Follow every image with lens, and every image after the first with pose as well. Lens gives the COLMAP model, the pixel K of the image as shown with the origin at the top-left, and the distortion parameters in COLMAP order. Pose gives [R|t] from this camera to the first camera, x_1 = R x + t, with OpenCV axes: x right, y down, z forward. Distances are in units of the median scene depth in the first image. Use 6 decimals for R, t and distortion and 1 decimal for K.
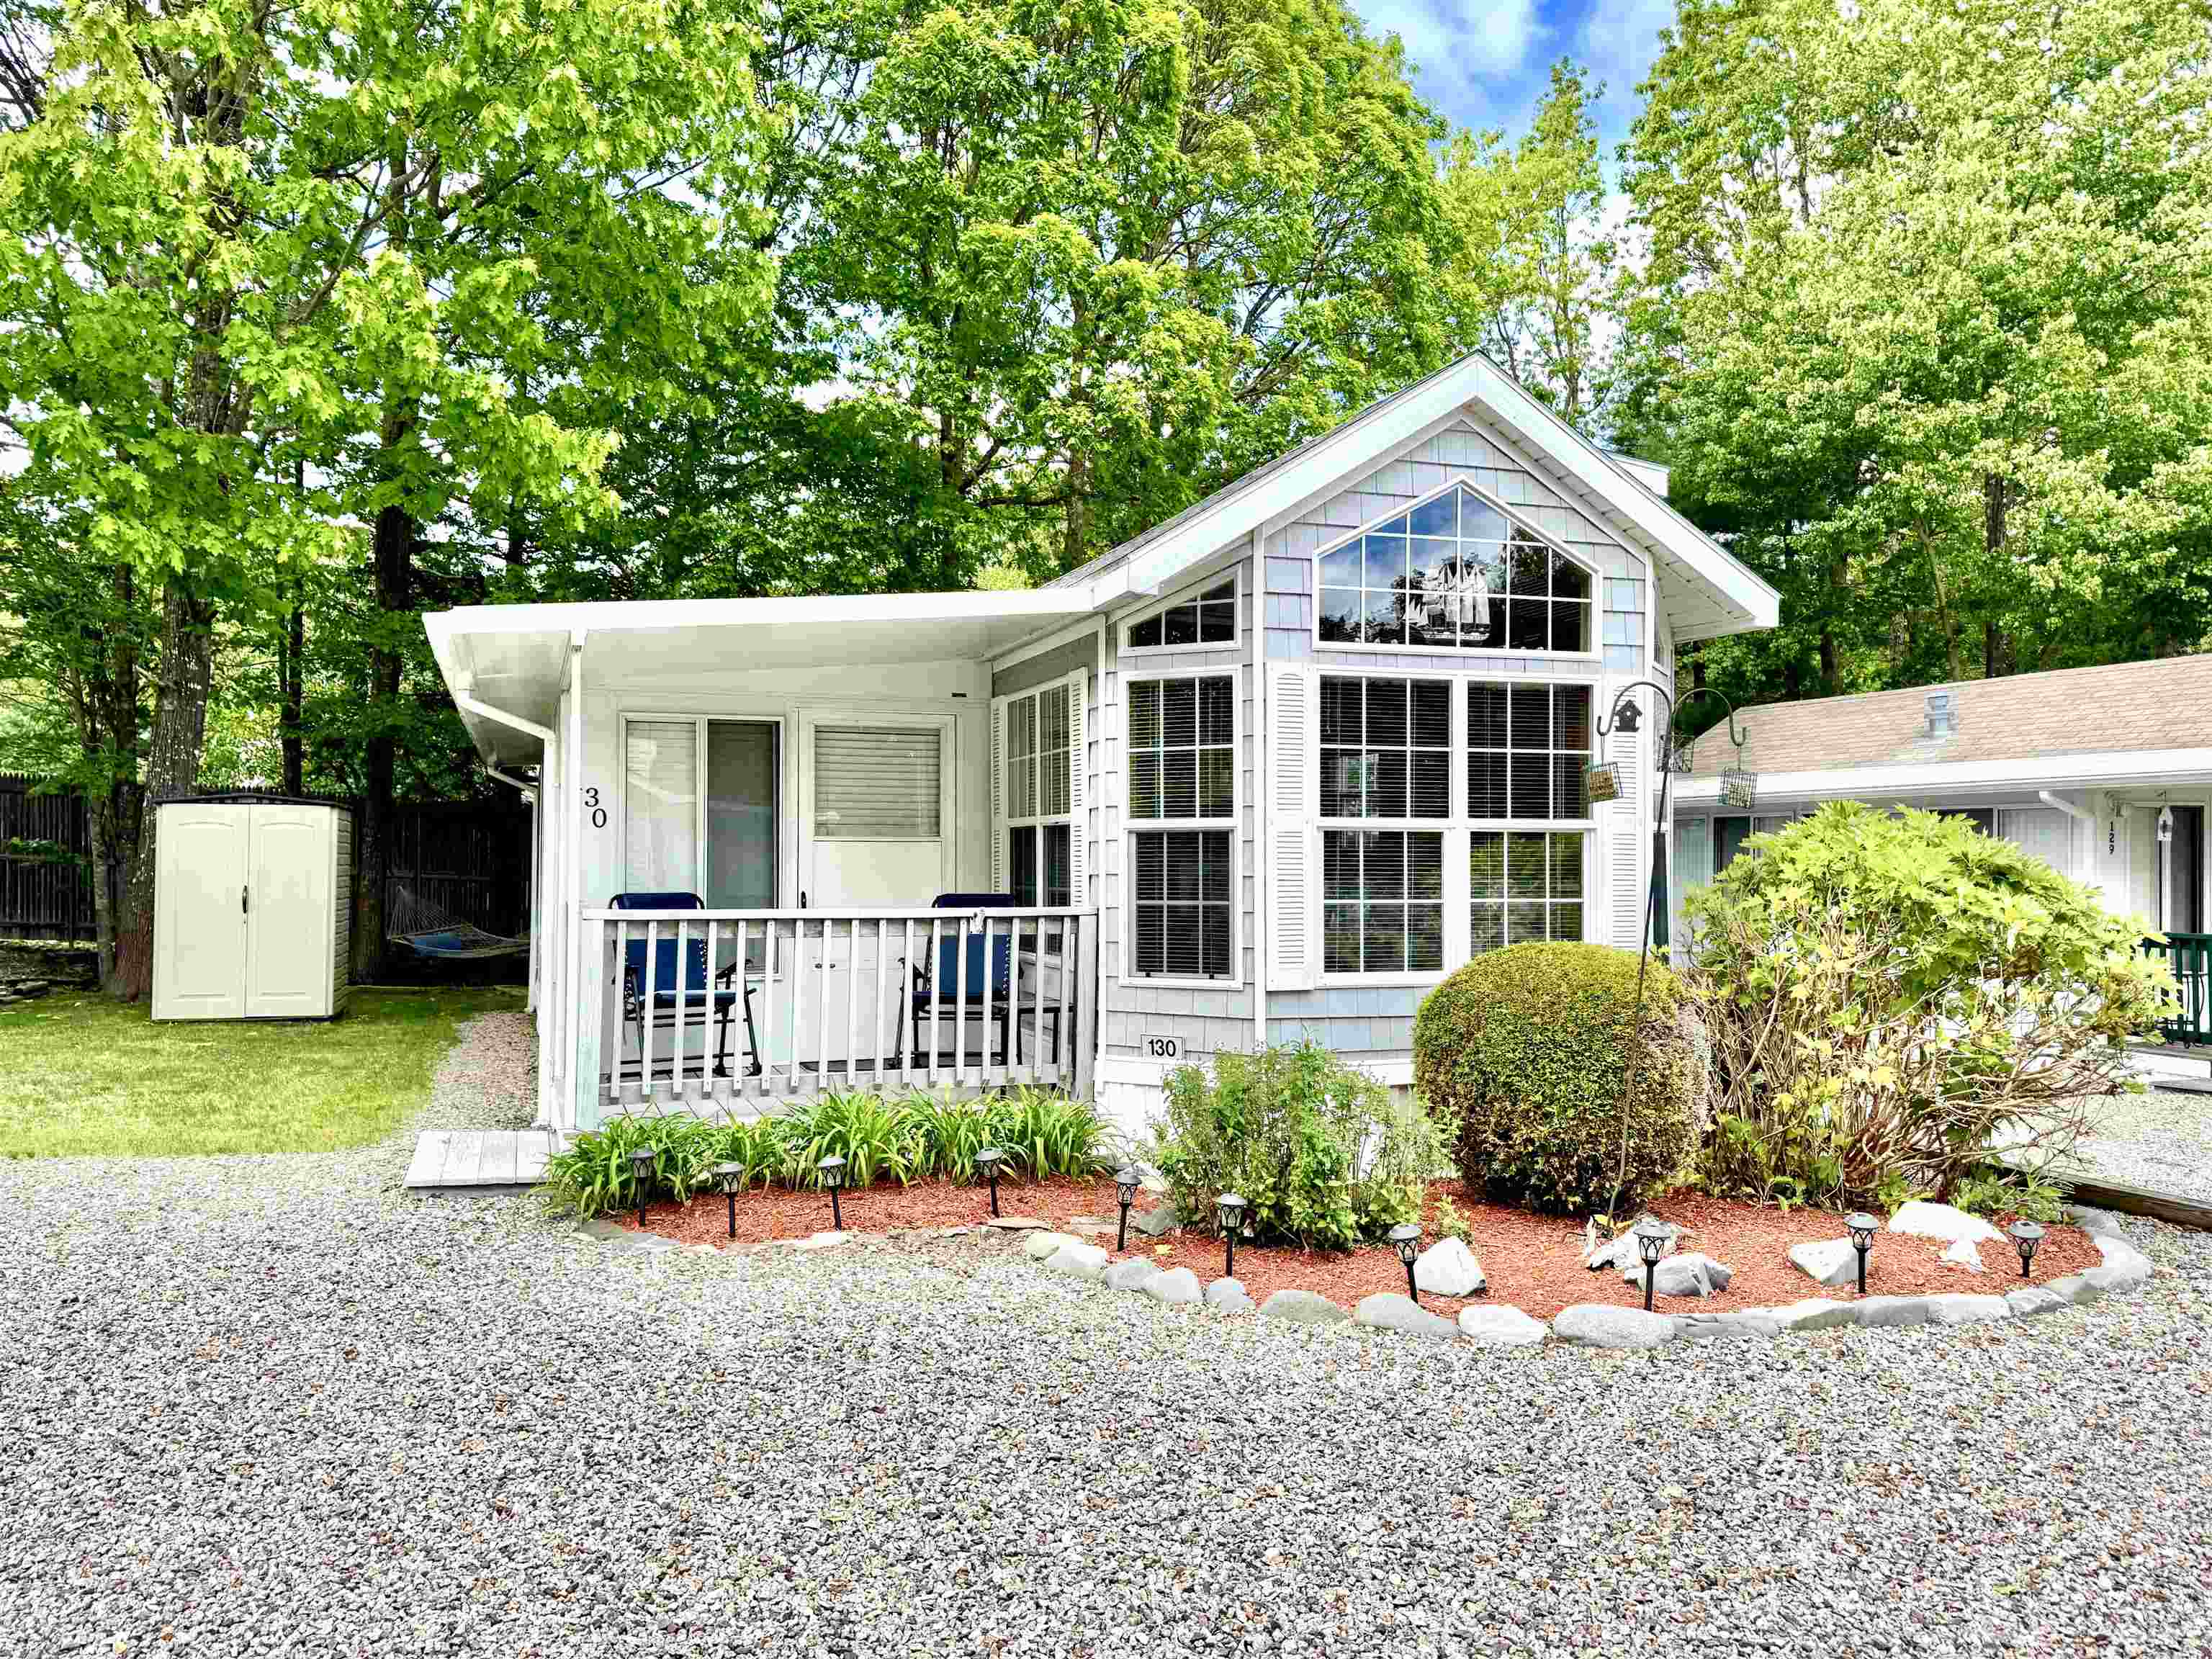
lens RADIAL K [[1692.6, 0, 1057.7], [0, 1692.6, 855.9], [0, 0, 1]] dist [-0.002049, -0.010779]
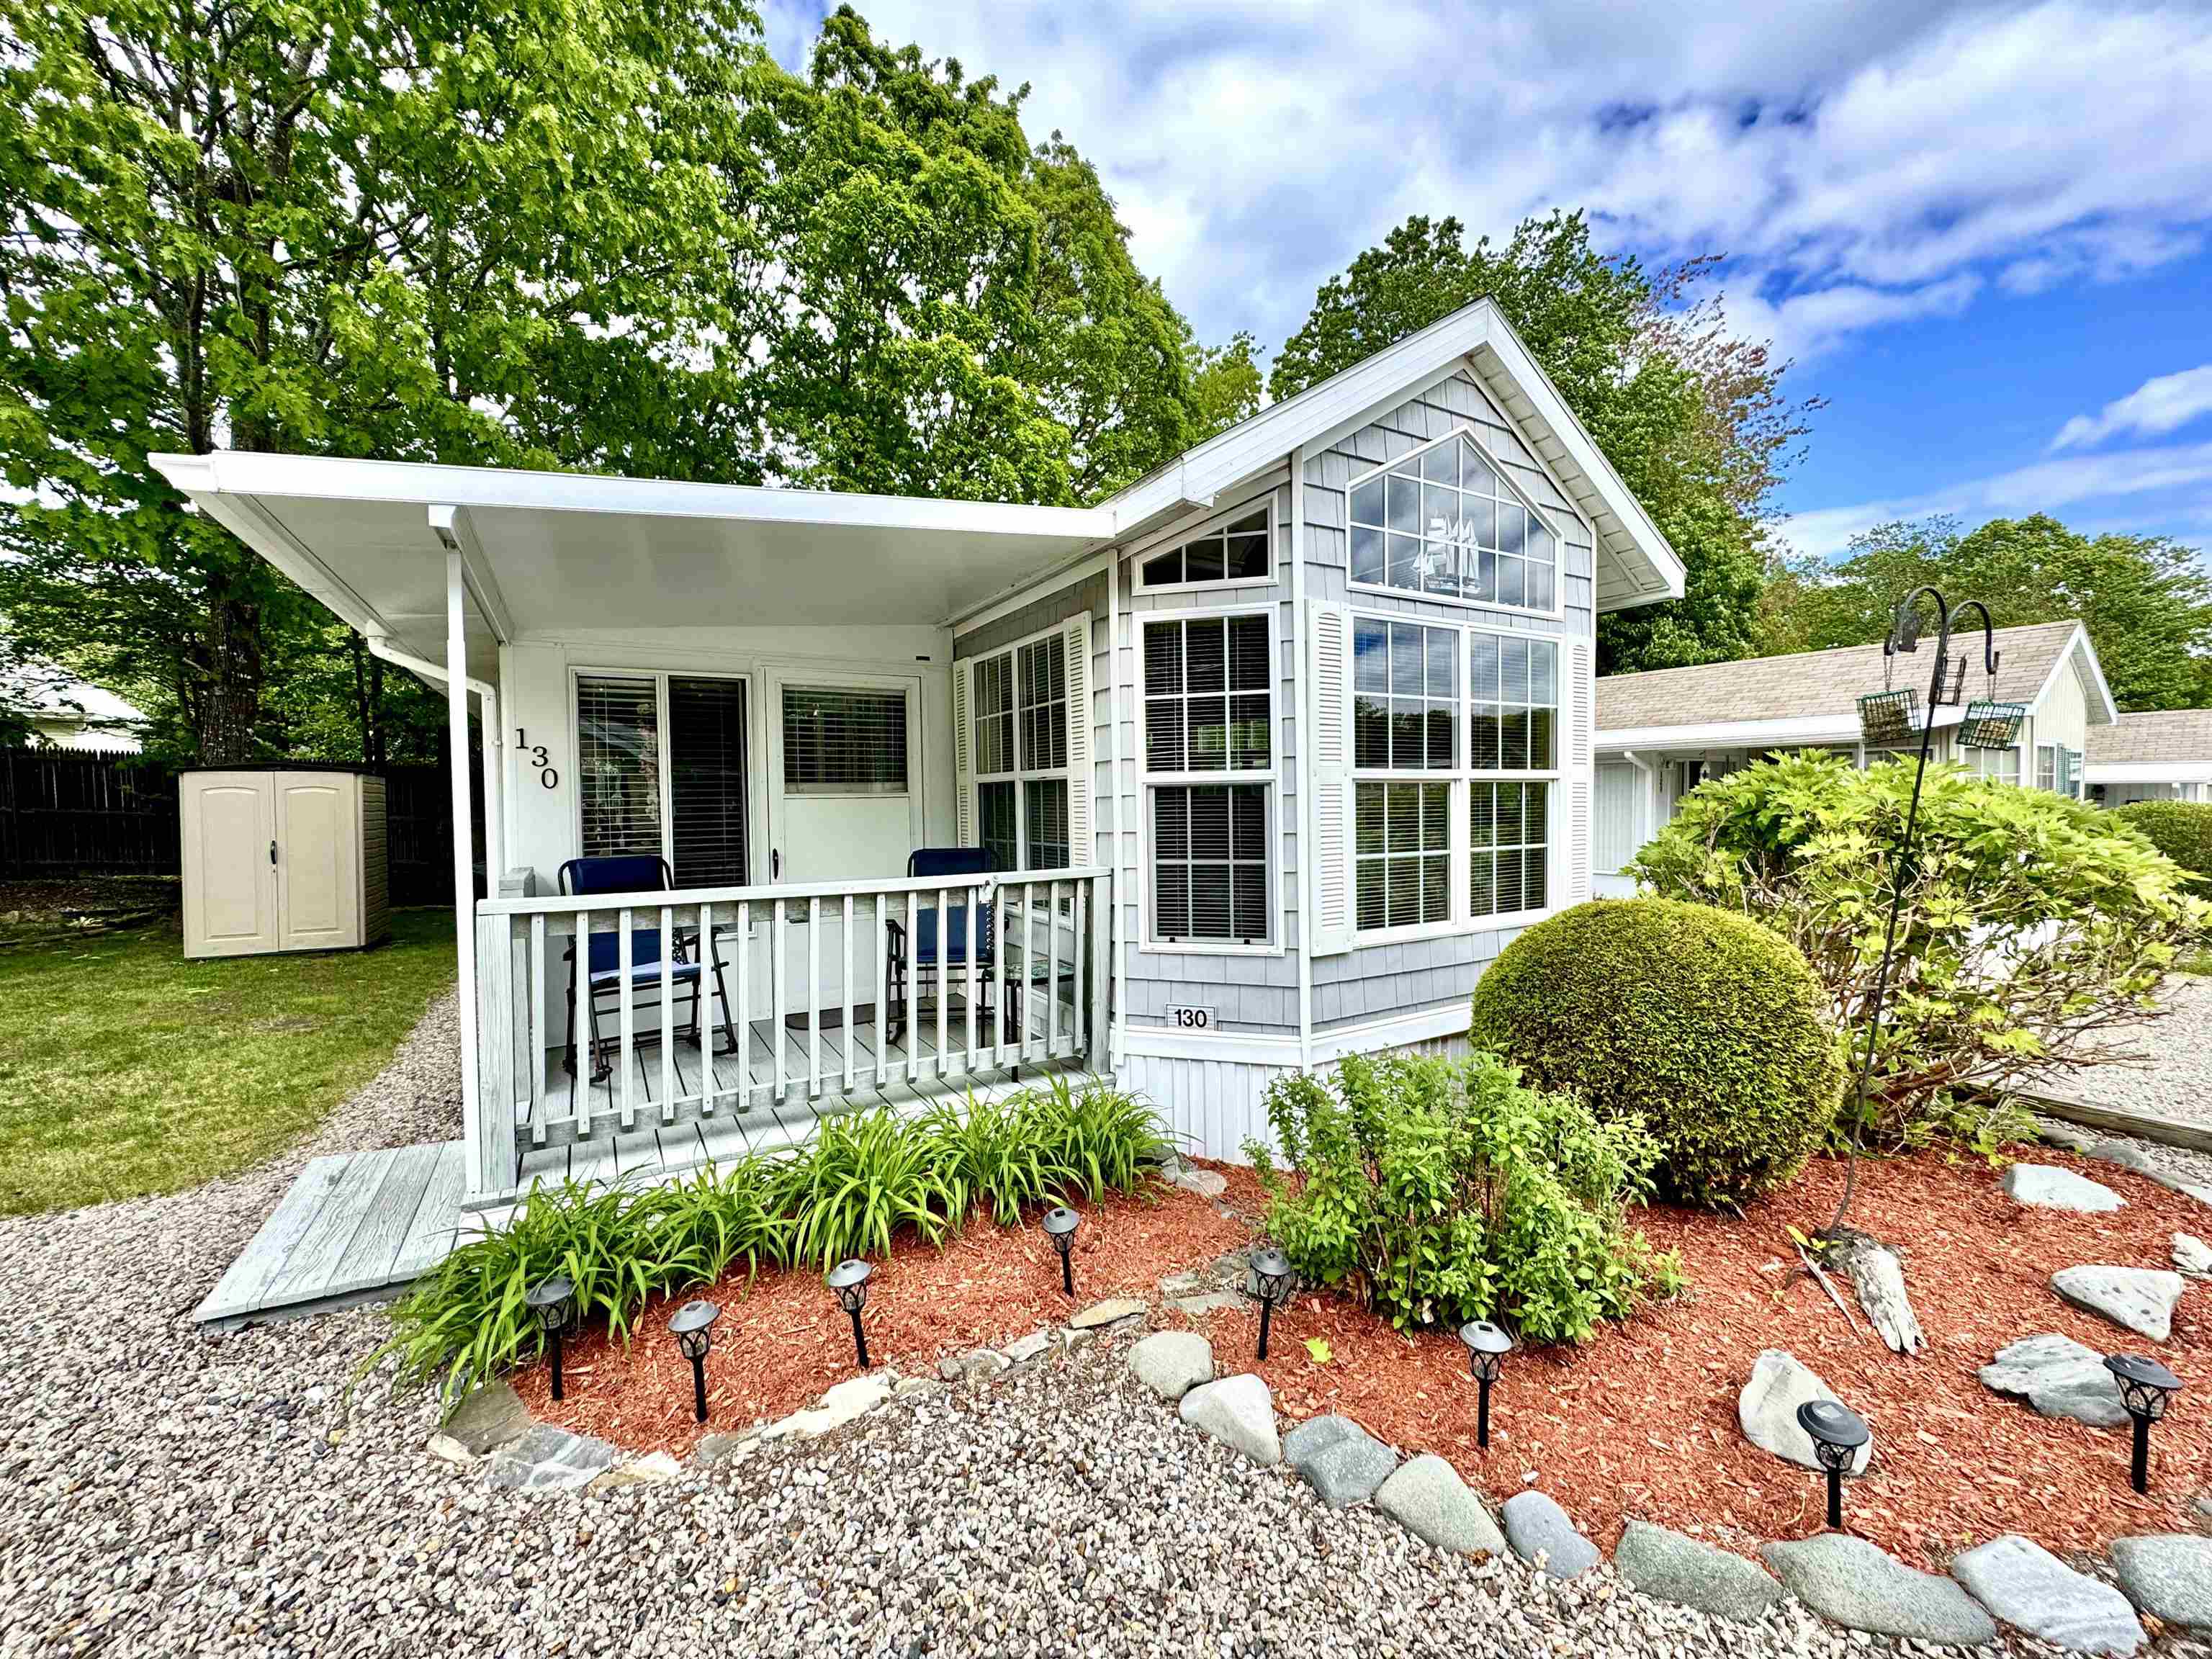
lens RADIAL K [[886.4, 0, 1106.0], [0, 886.4, 829.5], [0, 0, 1]] dist [-0.015232, 0.000073]
pose [[0.975826, -0.022292, 0.217410, -0.085844], [0.014655, 0.999220, 0.036676, -0.008584], [-0.218058, -0.032604, 0.975391, 0.528947]]
